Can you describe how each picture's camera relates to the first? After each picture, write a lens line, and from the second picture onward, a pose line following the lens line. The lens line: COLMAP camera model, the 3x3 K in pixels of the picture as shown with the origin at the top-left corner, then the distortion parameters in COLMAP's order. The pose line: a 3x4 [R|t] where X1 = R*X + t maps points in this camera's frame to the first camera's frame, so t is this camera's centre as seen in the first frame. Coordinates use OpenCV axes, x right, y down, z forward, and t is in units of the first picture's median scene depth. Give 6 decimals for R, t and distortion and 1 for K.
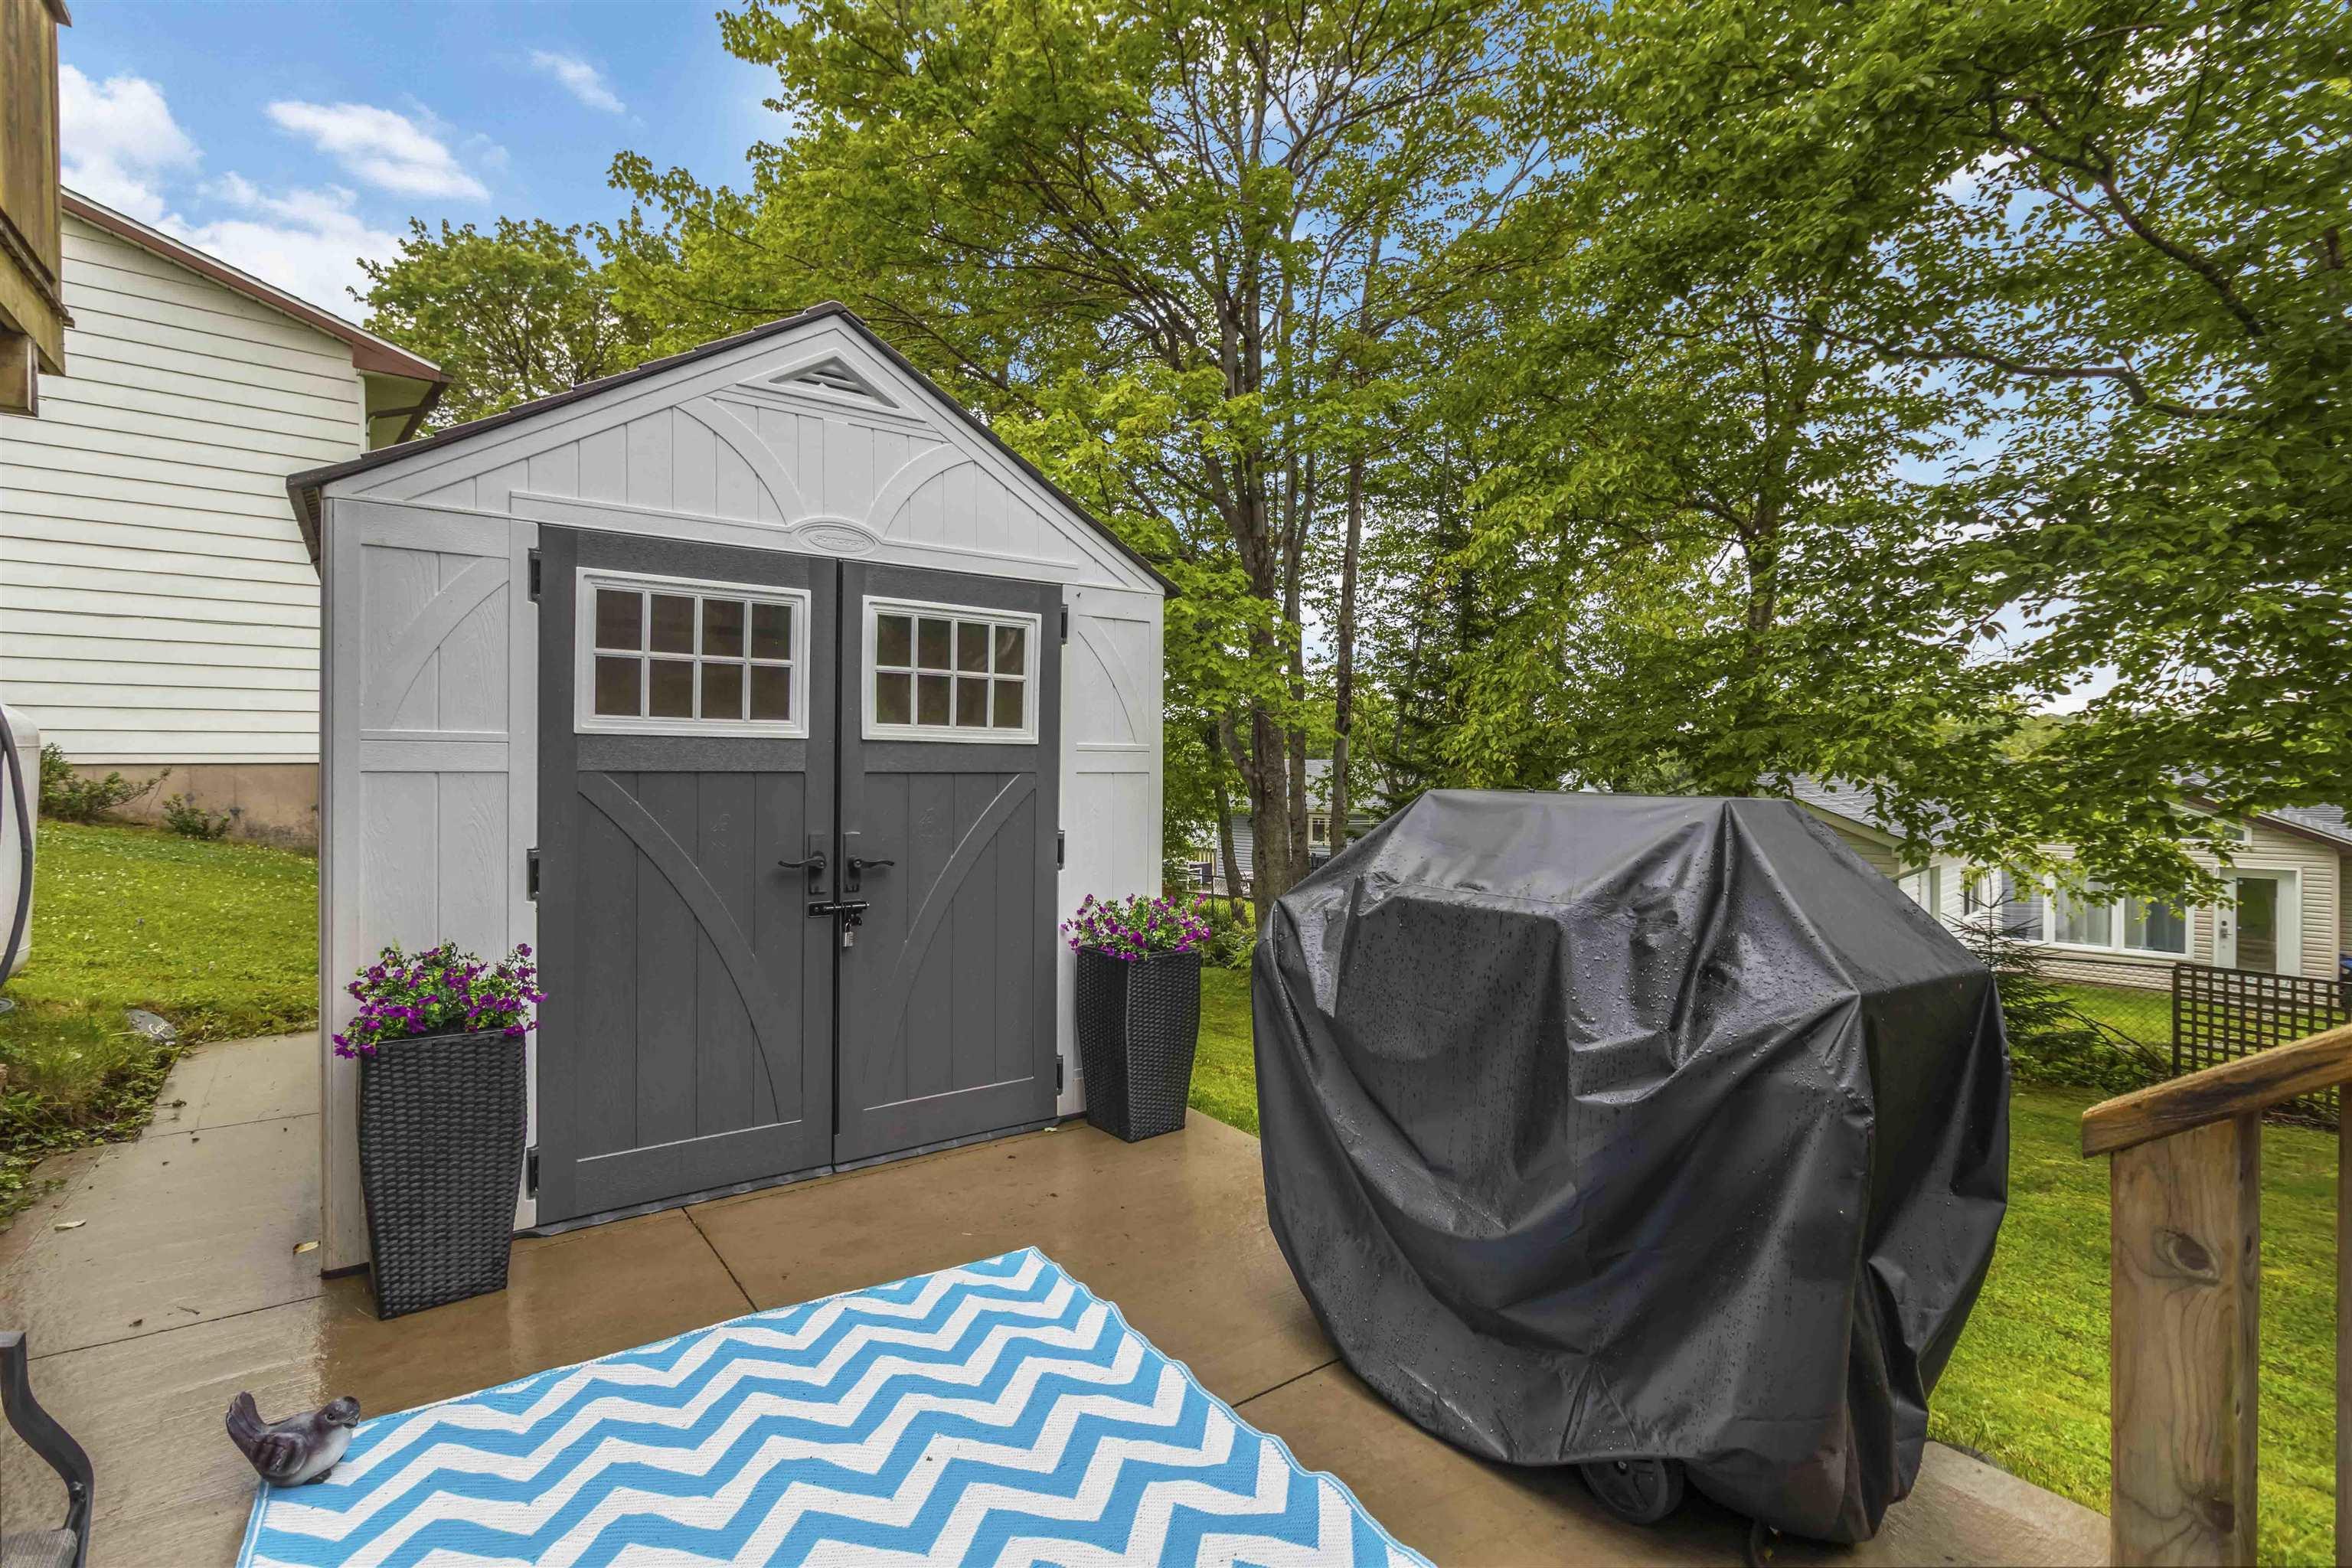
lens RADIAL K [[1072.6, 0, 1174.7], [0, 1072.6, 789.4], [0, 0, 1]] dist [-0.001028, -0.000587]
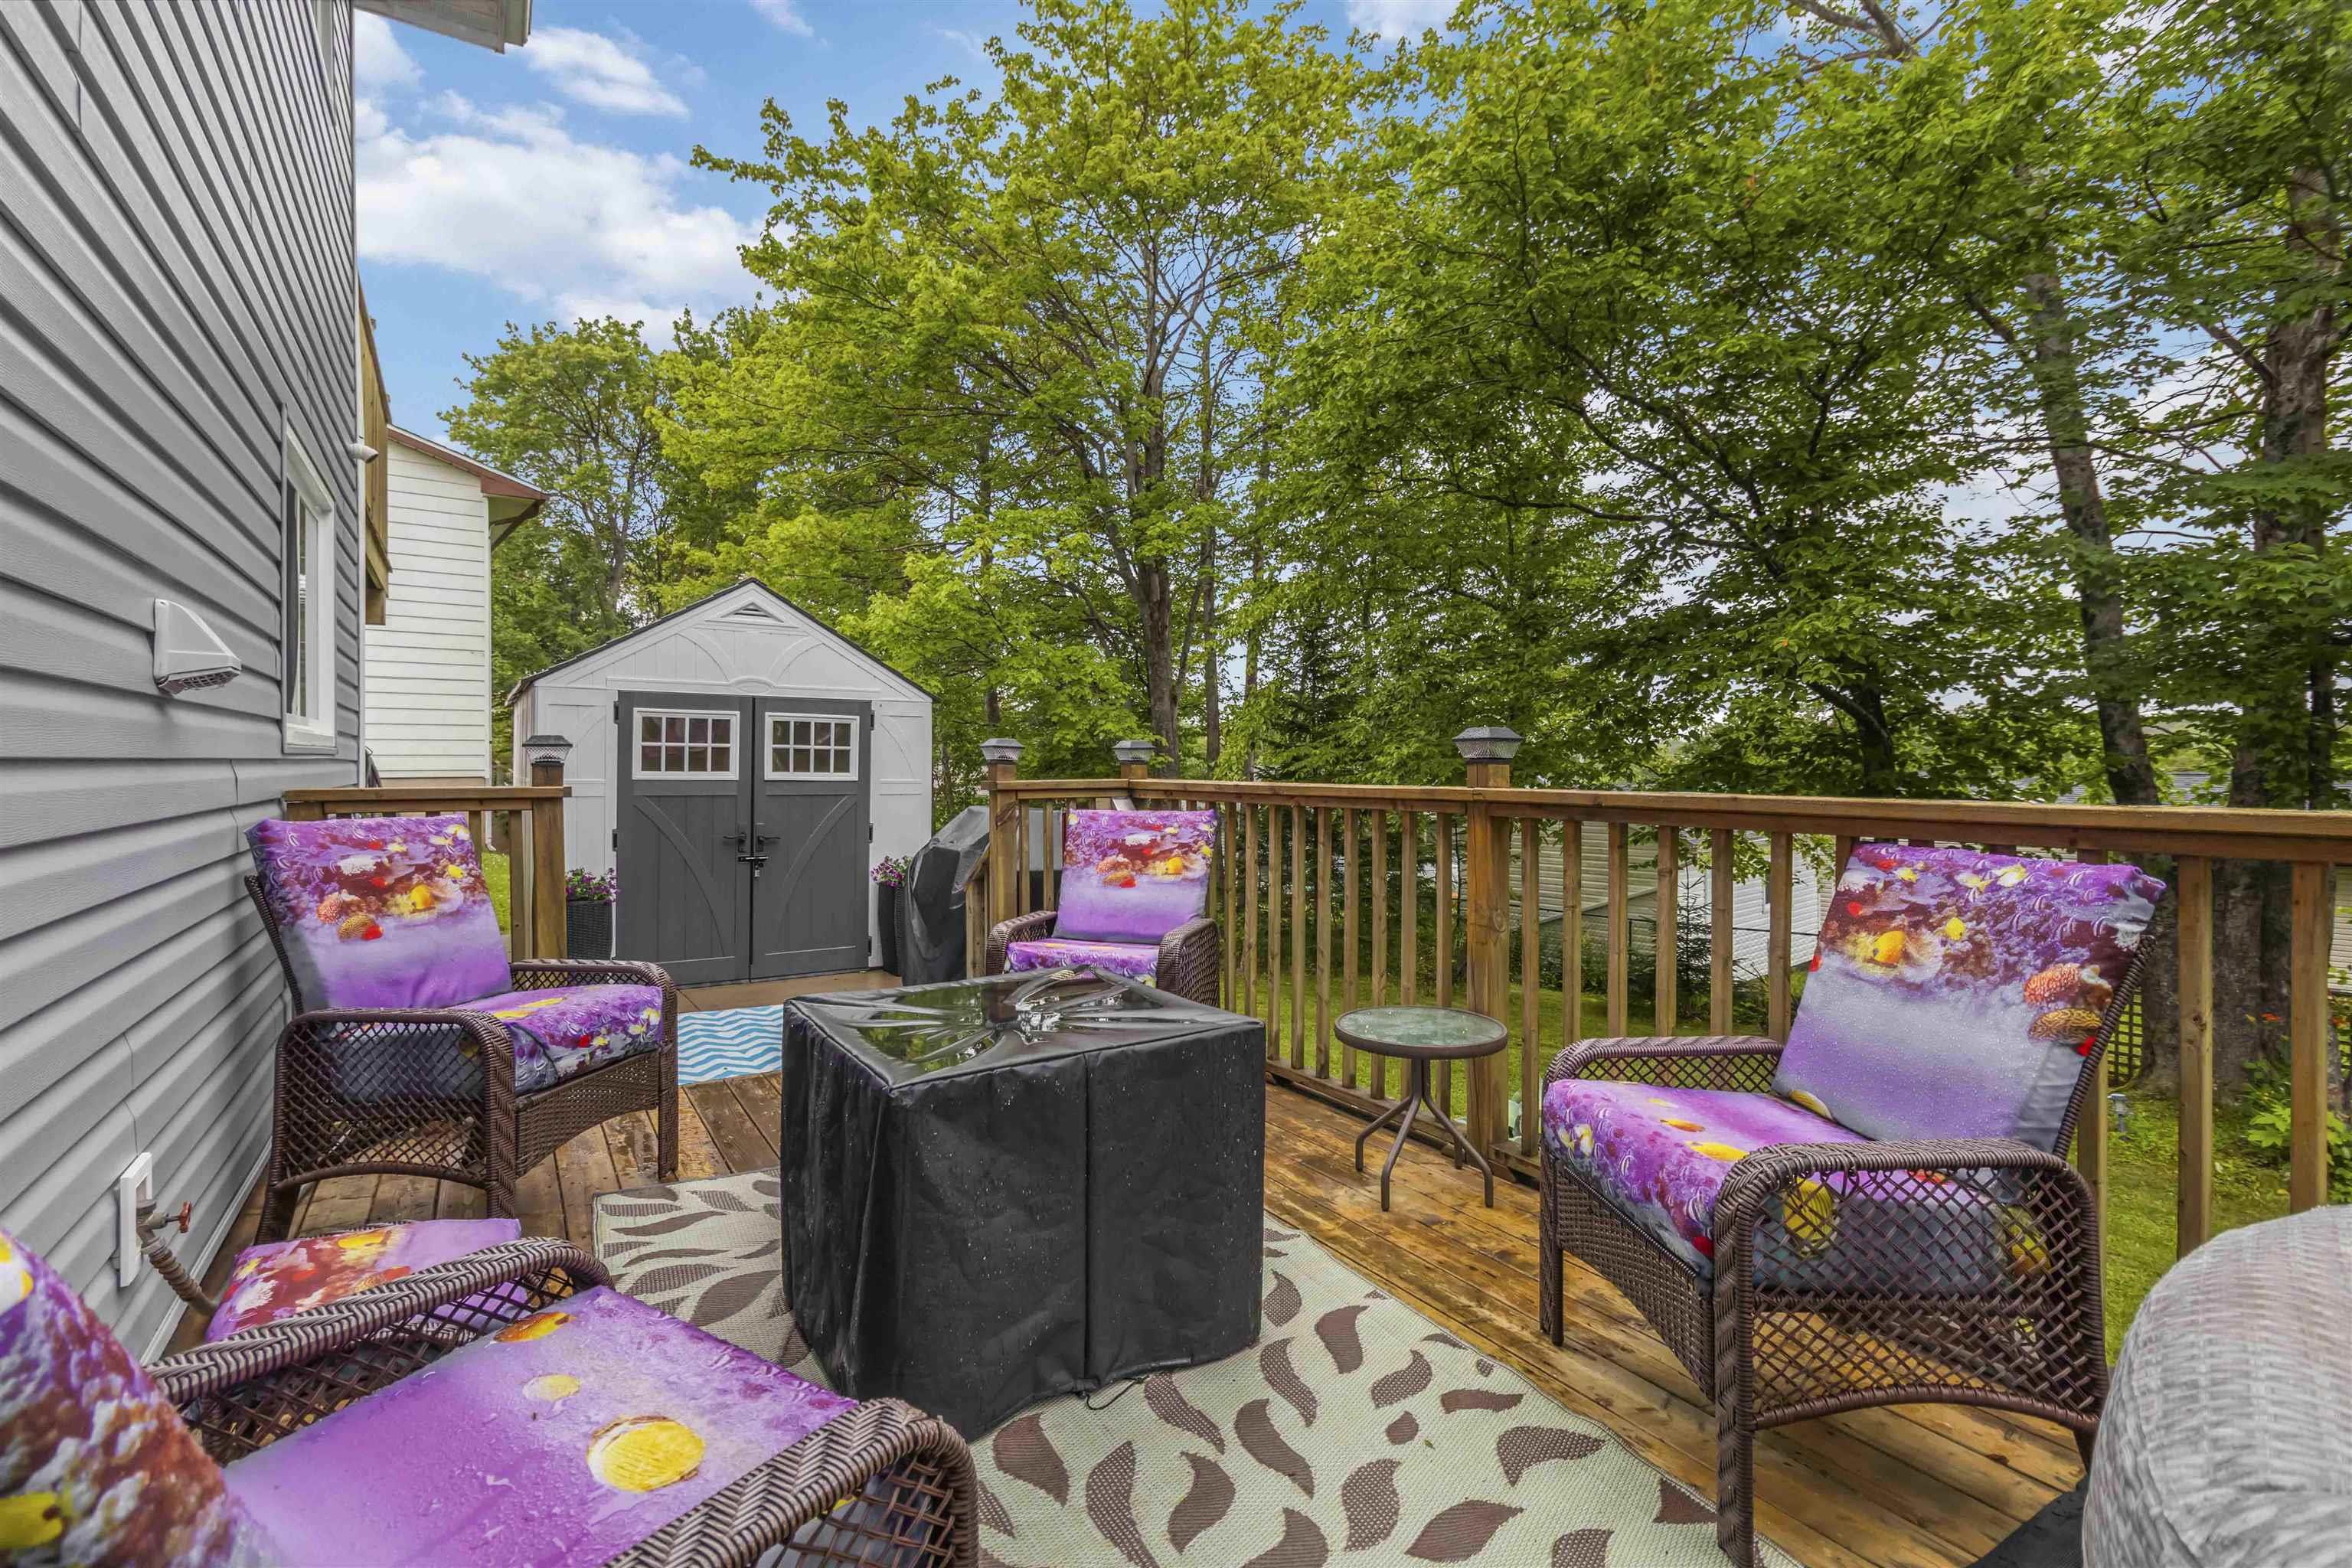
lens RADIAL K [[1072.6, 0, 1179.7], [0, 1072.6, 783.7], [0, 0, 1]] dist [-0.001028, -0.000587]
pose [[0.999133, 0.002297, -0.041575, 0.612355], [-0.002612, 0.999968, -0.007540, -0.024794], [0.041556, 0.007642, 0.999107, -1.079746]]
